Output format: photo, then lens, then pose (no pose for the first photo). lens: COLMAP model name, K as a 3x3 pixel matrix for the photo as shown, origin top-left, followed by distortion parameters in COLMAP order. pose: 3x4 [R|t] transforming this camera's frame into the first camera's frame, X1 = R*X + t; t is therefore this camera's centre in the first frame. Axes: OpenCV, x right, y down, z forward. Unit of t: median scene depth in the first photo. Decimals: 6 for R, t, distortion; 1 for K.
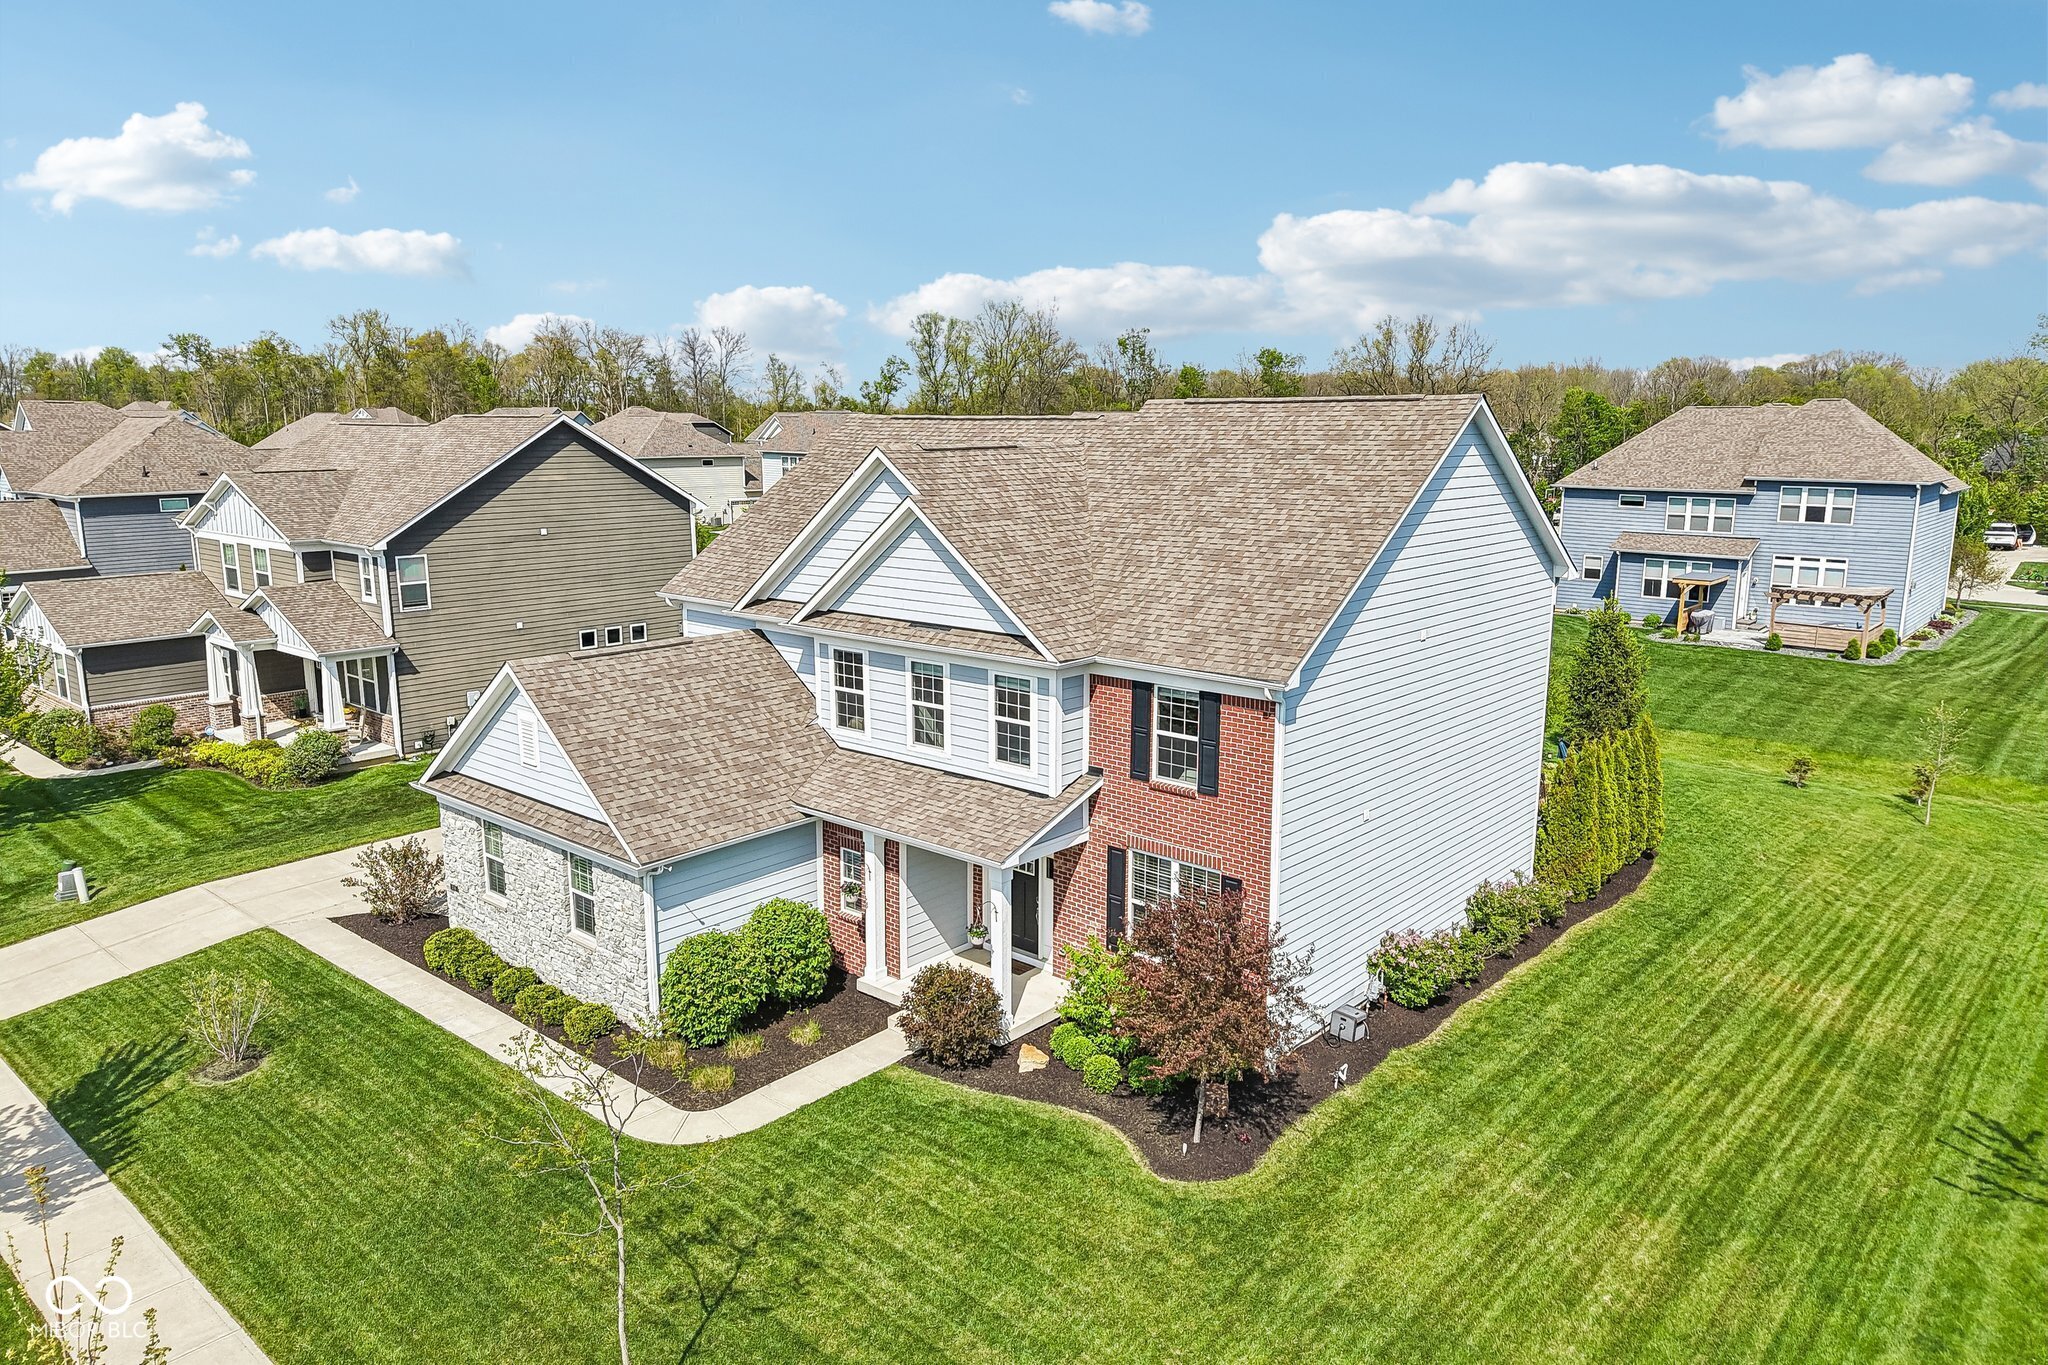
lens RADIAL K [[1370.7, 0, 1024.0], [0, 1370.7, 682.5], [0, 0, 1]] dist [0.043023, -0.046209]
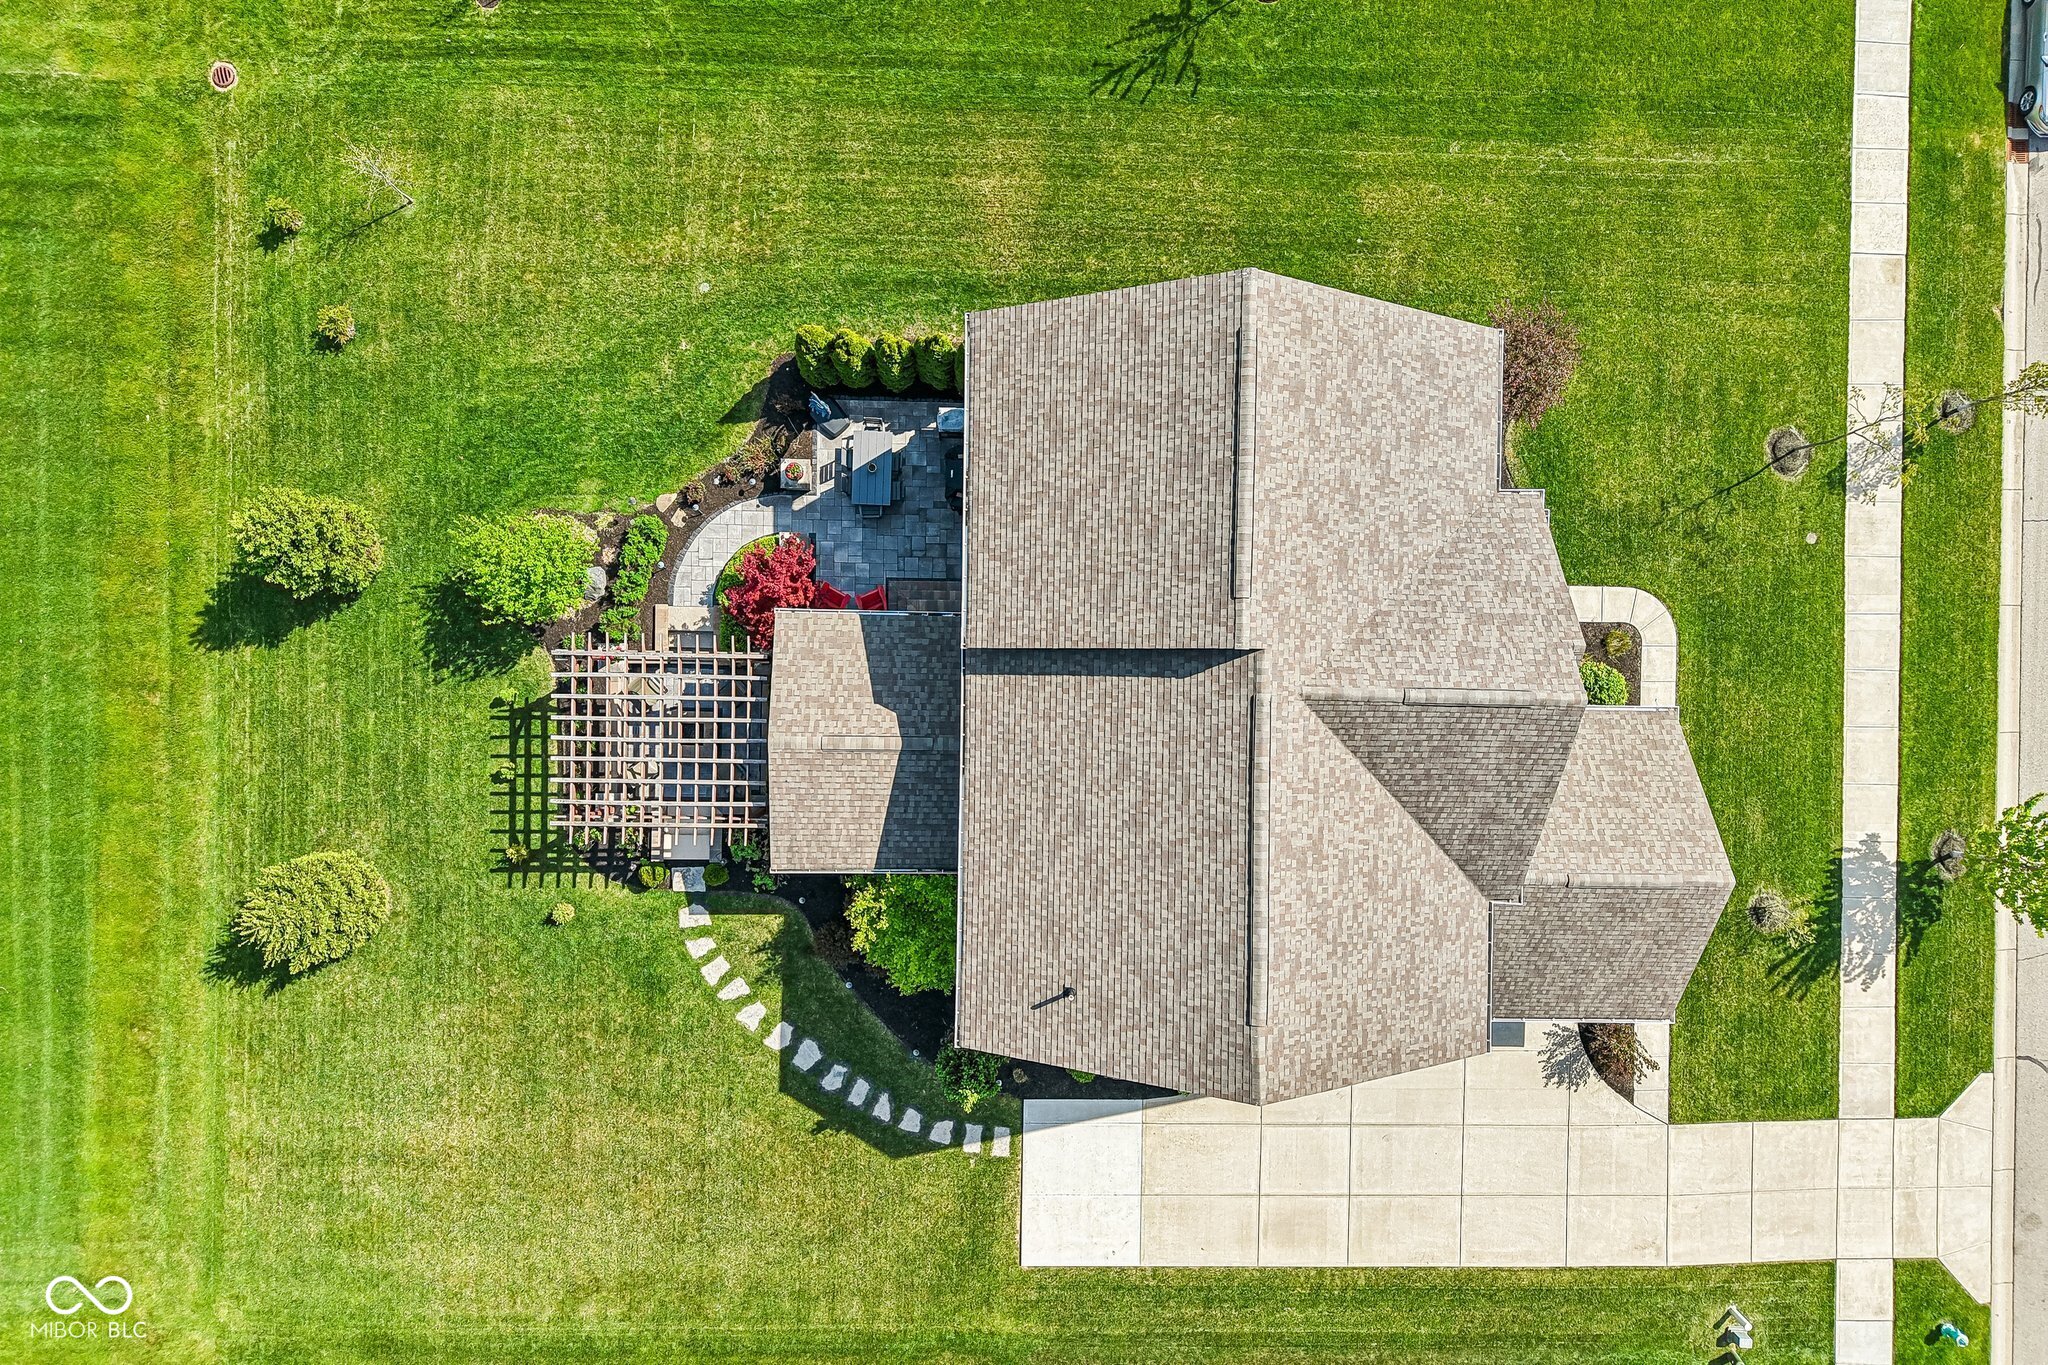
lens RADIAL K [[1379.0, 0, 1020.2], [0, 1379.0, 670.8], [0, 0, 1]] dist [0.049419, -0.052205]
pose [[-0.639111, -0.768921, -0.017253, 0.231319], [0.118715, -0.120787, 0.985554, -1.325671], [-0.759898, 0.627830, 0.168479, 1.129197]]
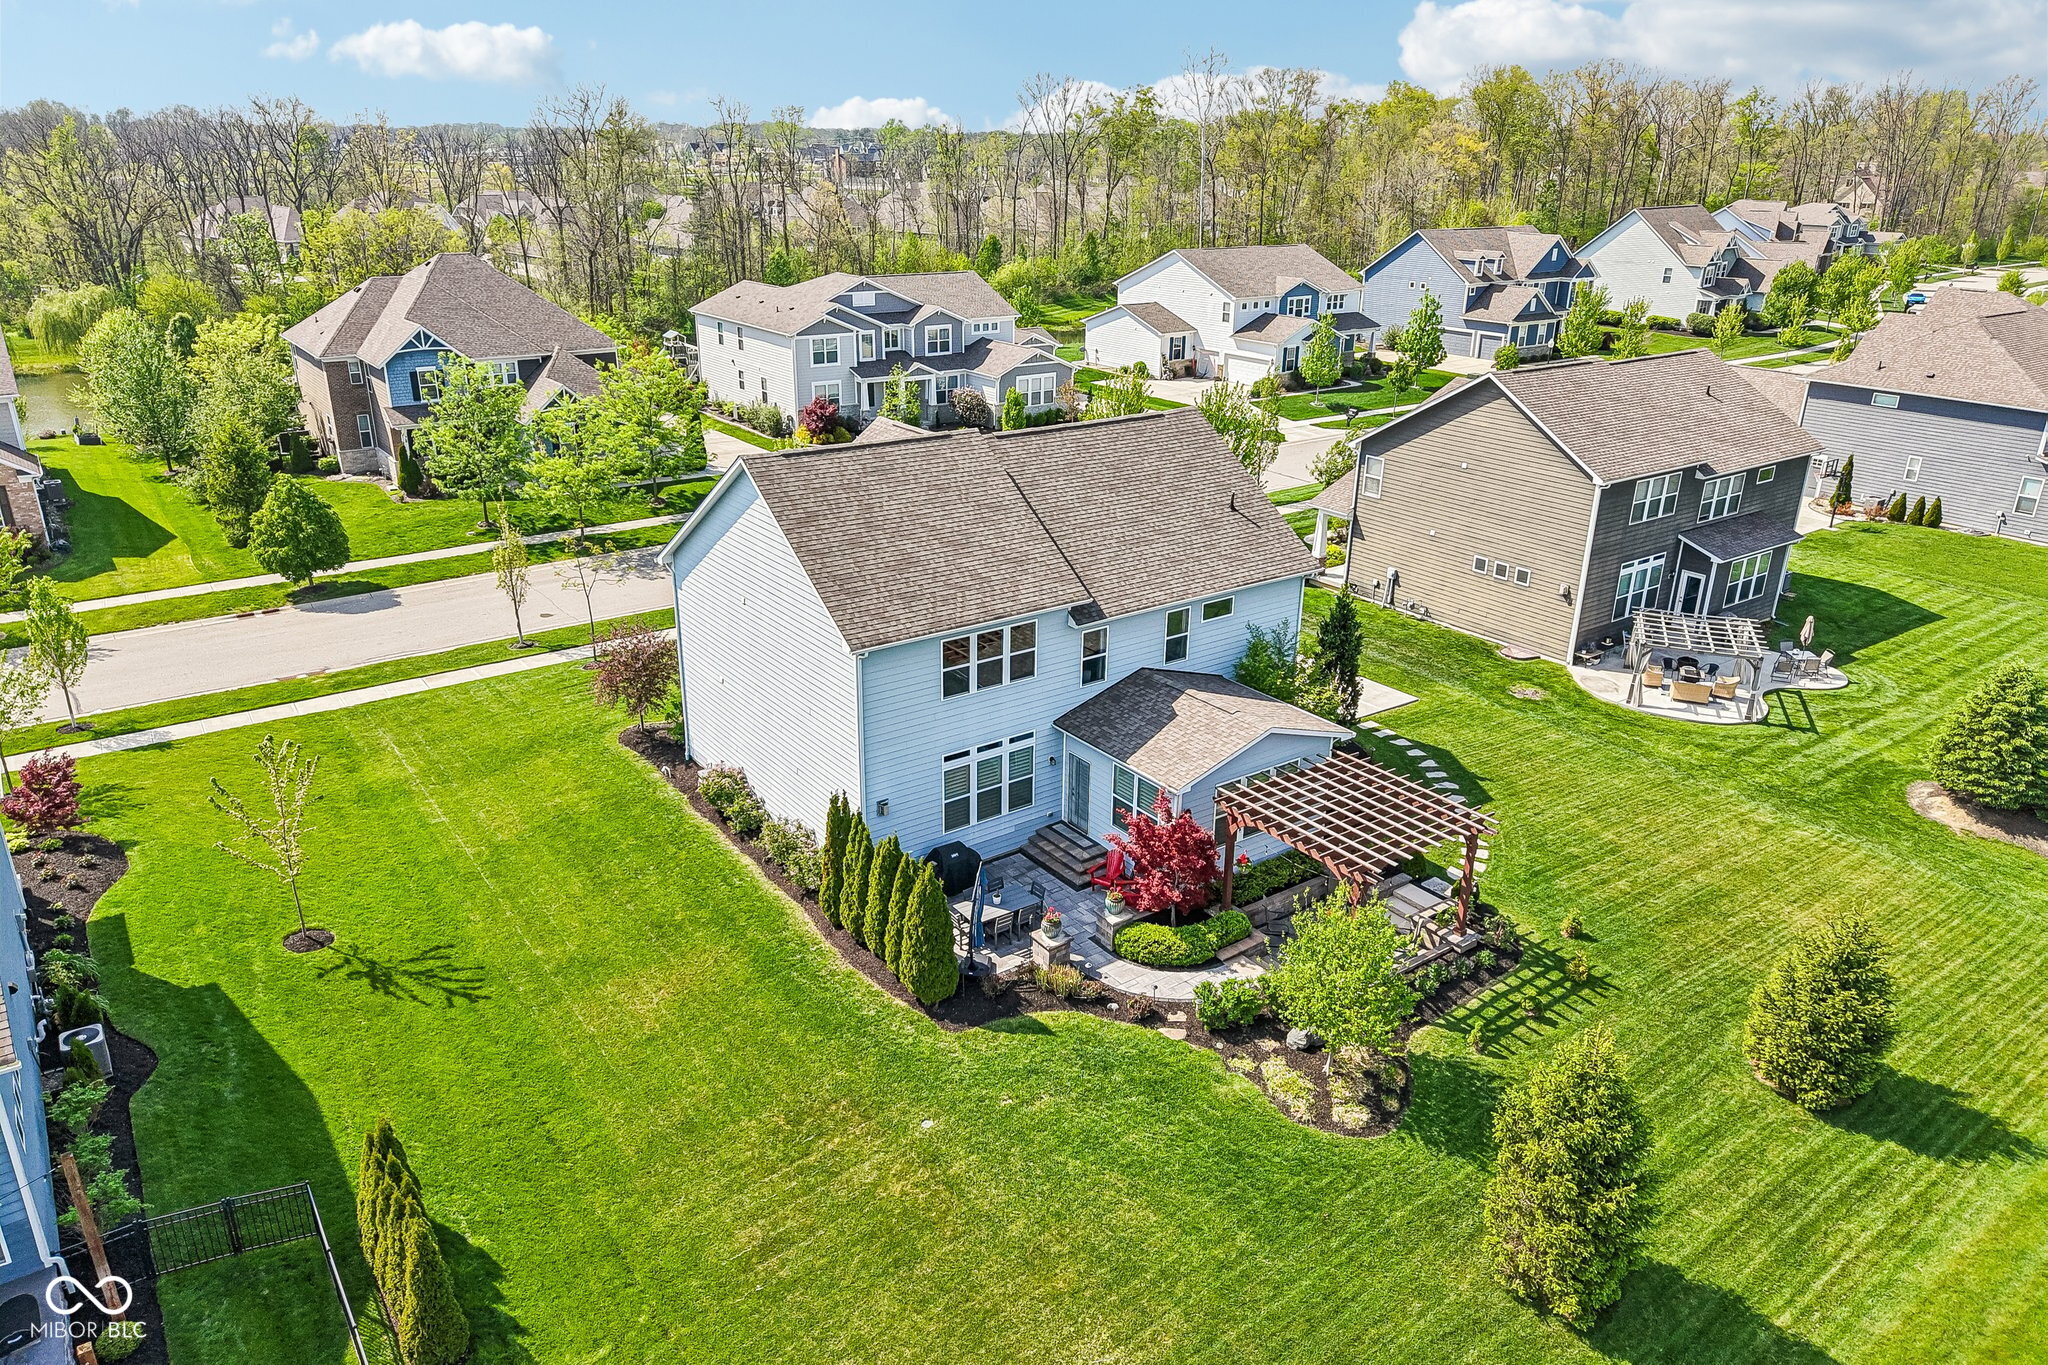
lens RADIAL K [[1379.0, 0, 1020.2], [0, 1379.0, 670.8], [0, 0, 1]] dist [0.049419, -0.052205]
pose [[-0.234828, 0.343839, -0.909192, 1.631957], [-0.197646, 0.898918, 0.391002, -0.619199], [0.951731, 0.271517, -0.143133, 1.516633]]
